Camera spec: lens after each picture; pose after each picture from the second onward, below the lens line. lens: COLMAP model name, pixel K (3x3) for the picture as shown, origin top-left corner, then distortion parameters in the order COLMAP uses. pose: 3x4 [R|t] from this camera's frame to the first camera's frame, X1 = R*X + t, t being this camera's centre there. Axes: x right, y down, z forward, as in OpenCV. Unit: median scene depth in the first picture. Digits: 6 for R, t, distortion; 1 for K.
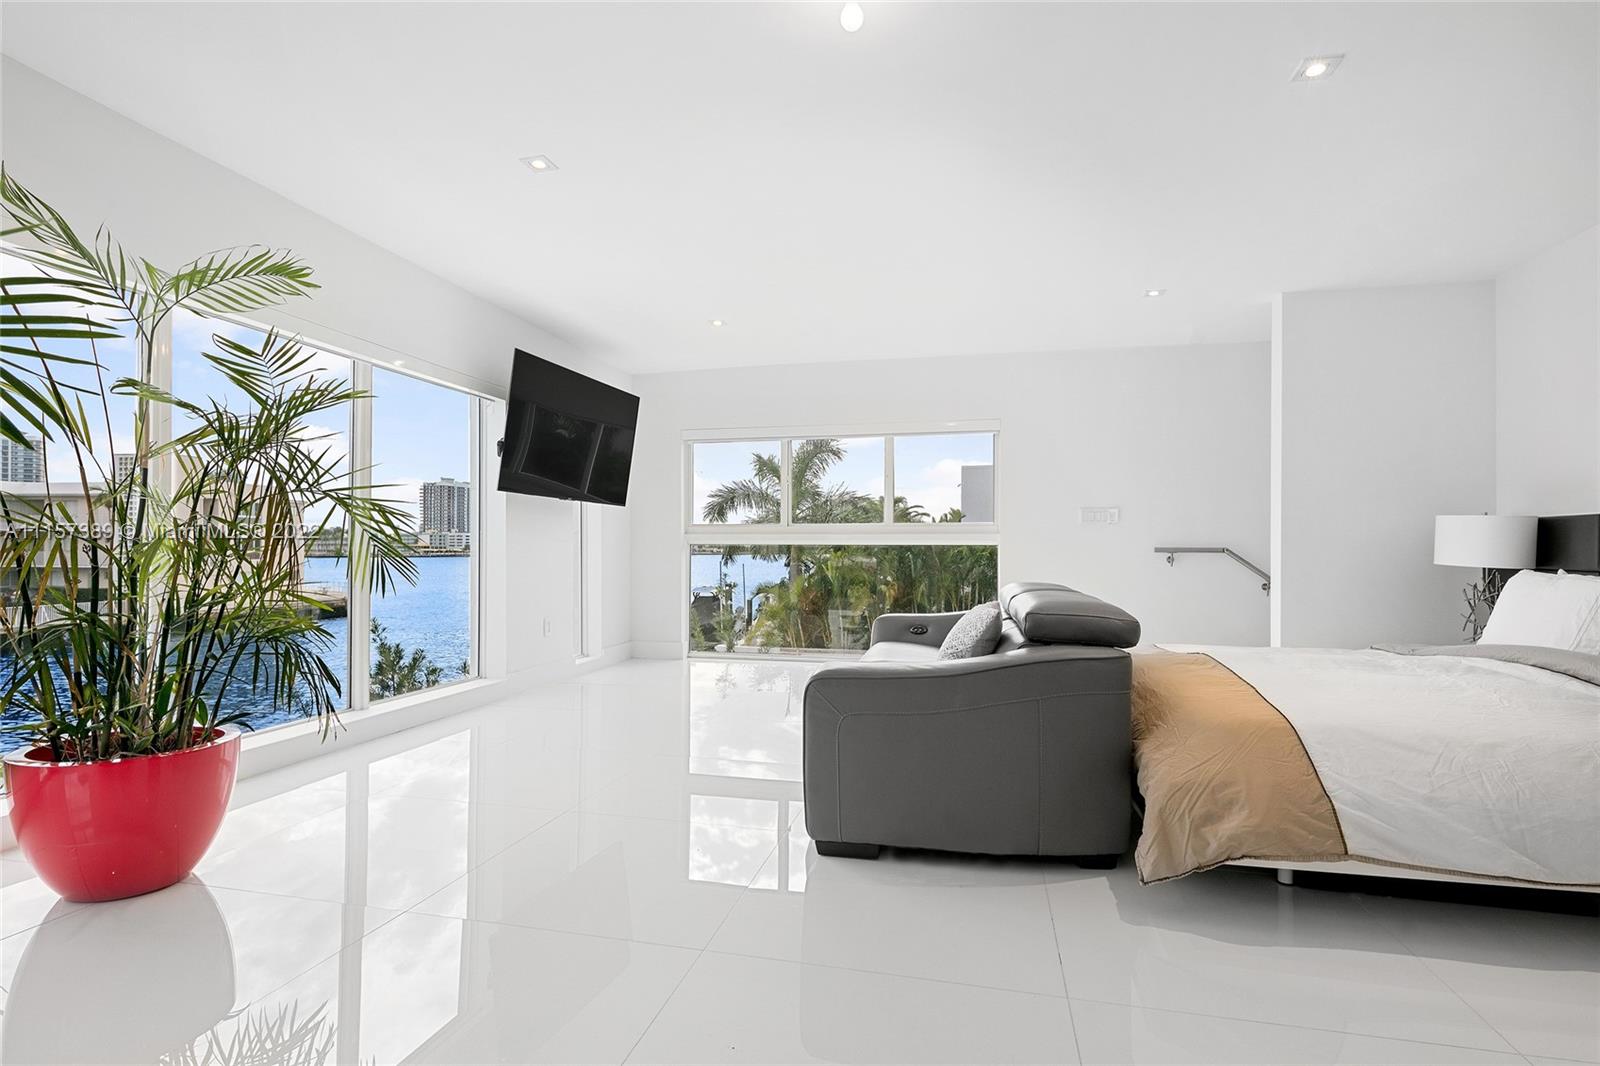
lens RADIAL K [[806.1, 0, 800.0], [0, 806.1, 533.0], [0, 0, 1]] dist [0.001366, 0.000466]
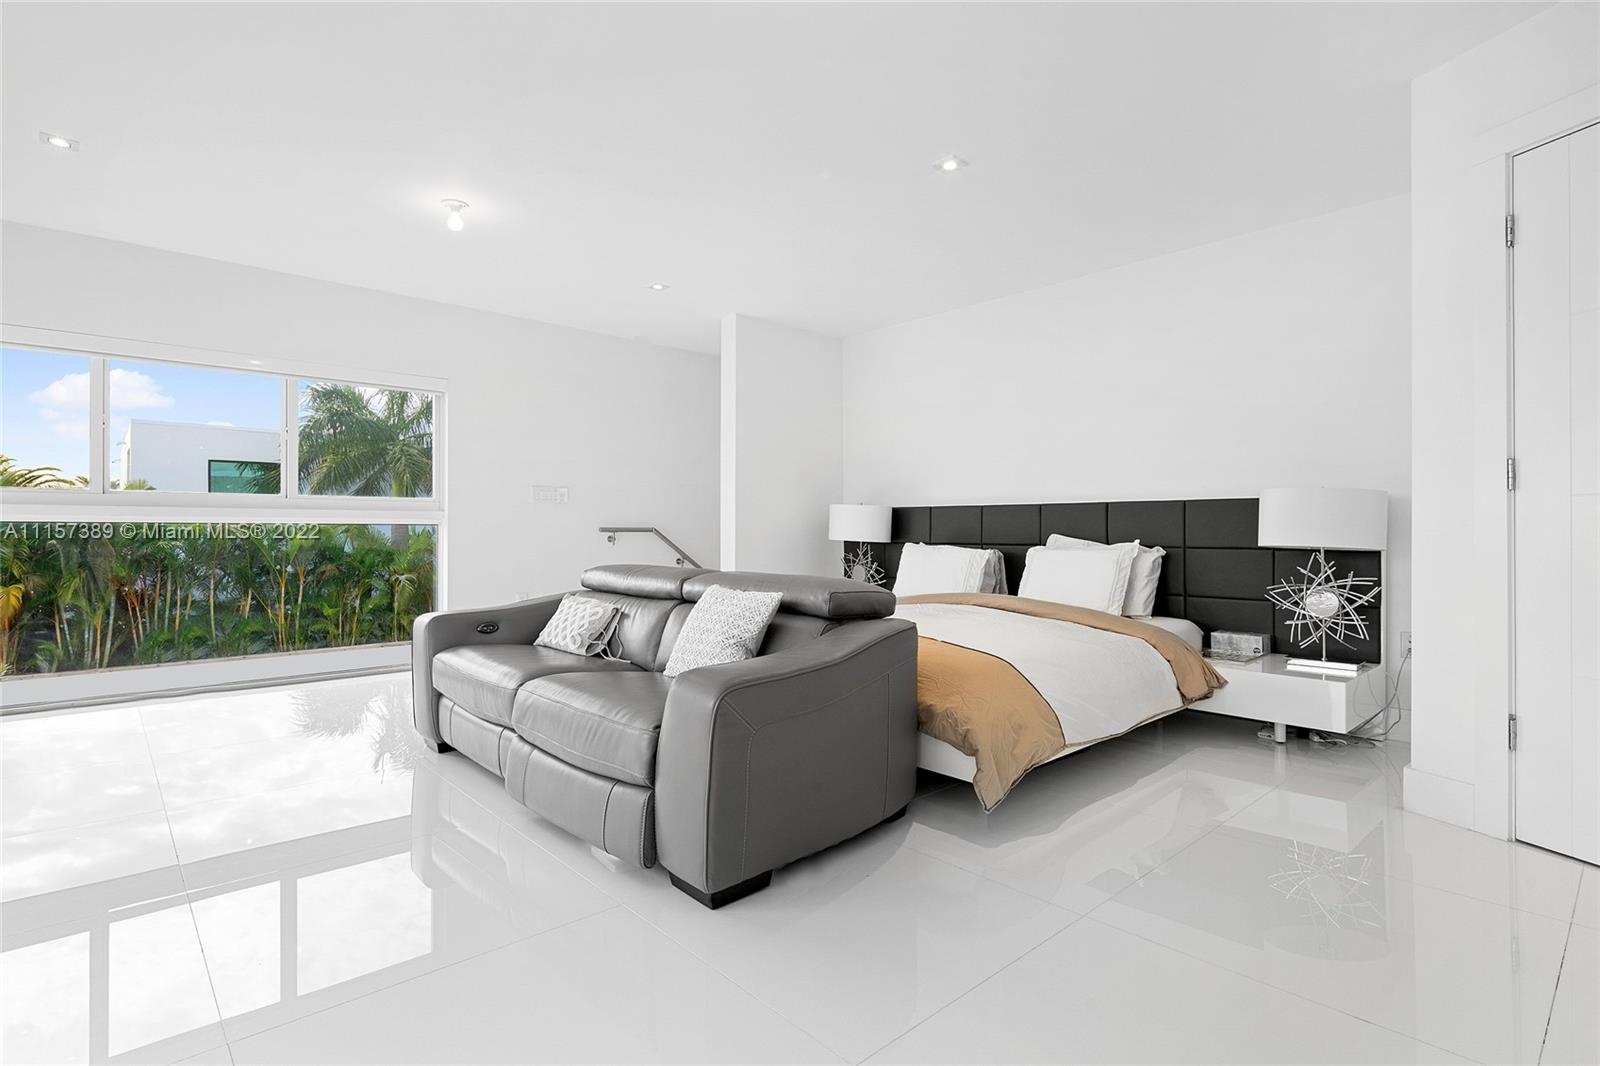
lens RADIAL K [[782.4, 0, 800.0], [0, 782.4, 533.0], [0, 0, 1]] dist [-0.000977, 0.000017]
pose [[0.561539, -0.005357, 0.827433, -0.341468], [-0.016528, 0.999707, 0.017690, 0.004181], [-0.827285, -0.023609, 0.561286, 0.294924]]
